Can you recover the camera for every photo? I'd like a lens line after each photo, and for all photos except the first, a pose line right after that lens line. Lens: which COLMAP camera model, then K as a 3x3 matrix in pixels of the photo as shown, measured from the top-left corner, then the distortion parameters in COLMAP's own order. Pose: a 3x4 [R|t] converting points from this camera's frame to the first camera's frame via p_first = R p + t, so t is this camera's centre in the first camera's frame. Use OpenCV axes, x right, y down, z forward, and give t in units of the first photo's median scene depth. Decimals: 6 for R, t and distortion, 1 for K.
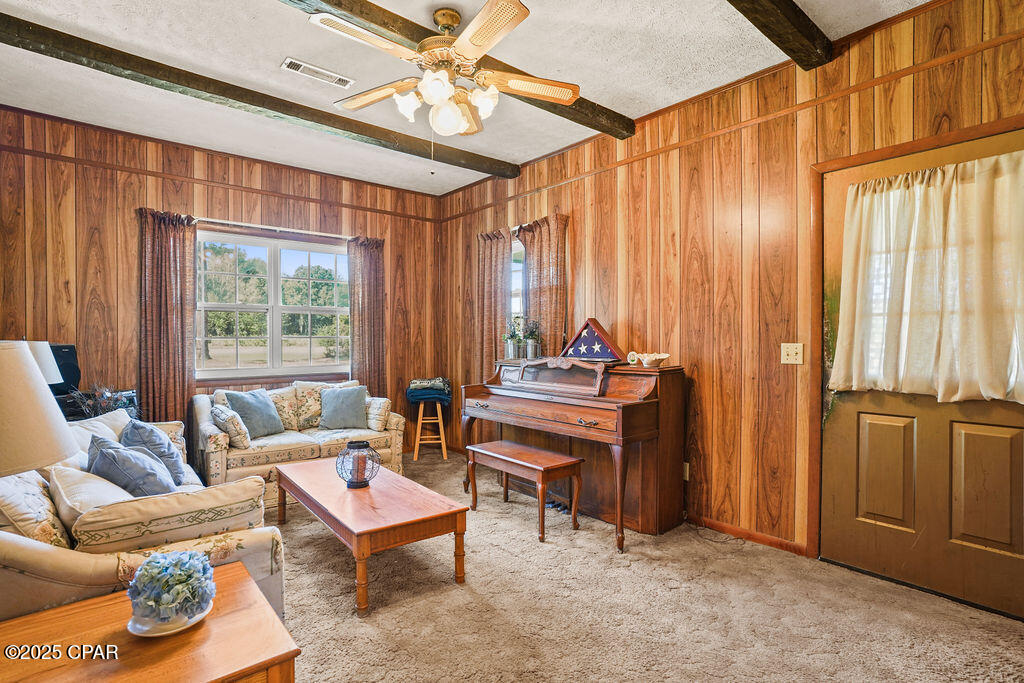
lens RADIAL K [[506.2, 0, 512.6], [0, 506.2, 334.0], [0, 0, 1]] dist [-0.009501, 0.003258]
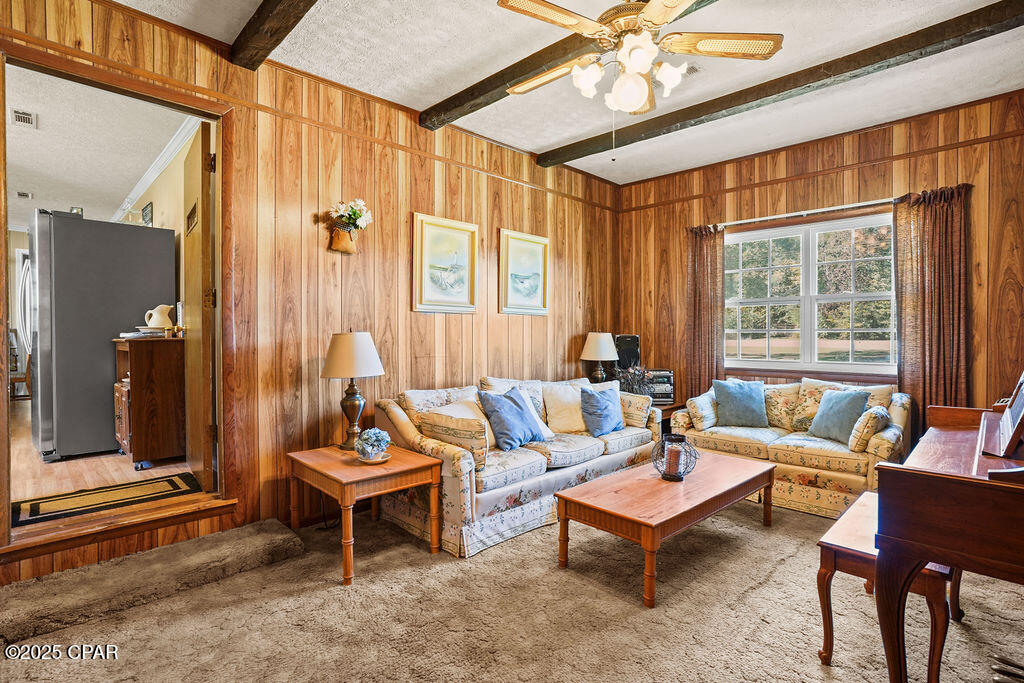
lens RADIAL K [[506.2, 0, 506.6], [0, 506.2, 339.3], [0, 0, 1]] dist [-0.009501, 0.003258]
pose [[0.087888, 0.023926, -0.995843, 0.466139], [0.017365, 0.999523, 0.025547, -0.010096], [0.995979, -0.019538, 0.087431, 0.409964]]
